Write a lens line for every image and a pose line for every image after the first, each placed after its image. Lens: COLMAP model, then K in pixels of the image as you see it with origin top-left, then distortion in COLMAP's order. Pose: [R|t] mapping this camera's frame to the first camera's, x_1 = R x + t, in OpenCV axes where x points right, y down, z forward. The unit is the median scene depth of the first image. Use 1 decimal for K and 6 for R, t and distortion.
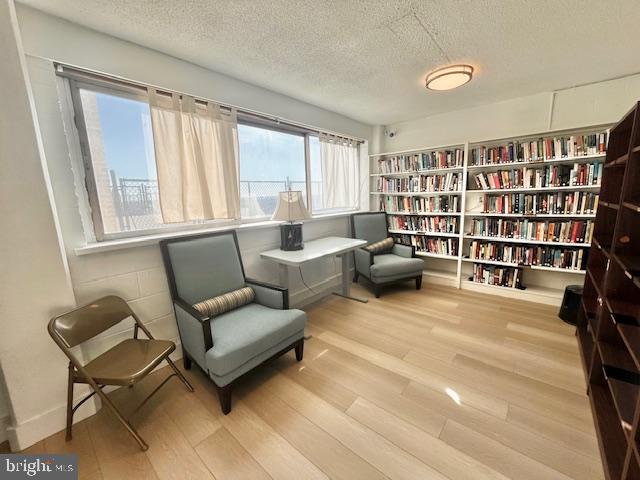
lens RADIAL K [[257.7, 0, 319.0], [0, 257.7, 242.5], [0, 0, 1]] dist [-0.000031, -0.000569]
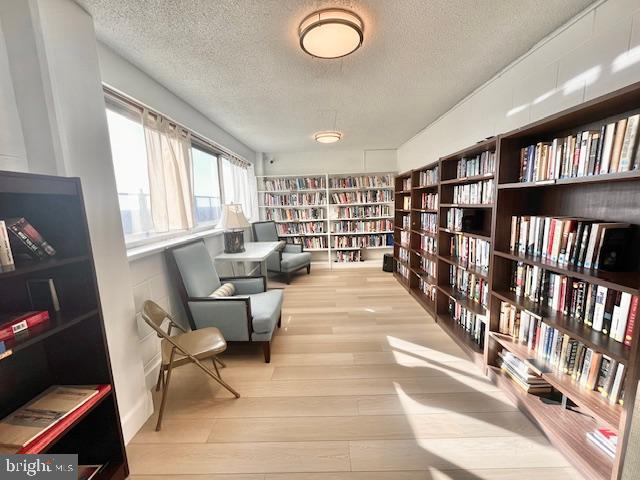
lens RADIAL K [[257.7, 0, 322.3], [0, 257.7, 241.6], [0, 0, 1]] dist [-0.000031, -0.000569]
pose [[0.767766, -0.087443, 0.634736, -0.468051], [0.125154, 0.992028, -0.014721, 0.038751], [-0.628389, 0.090742, 0.772589, -0.153409]]
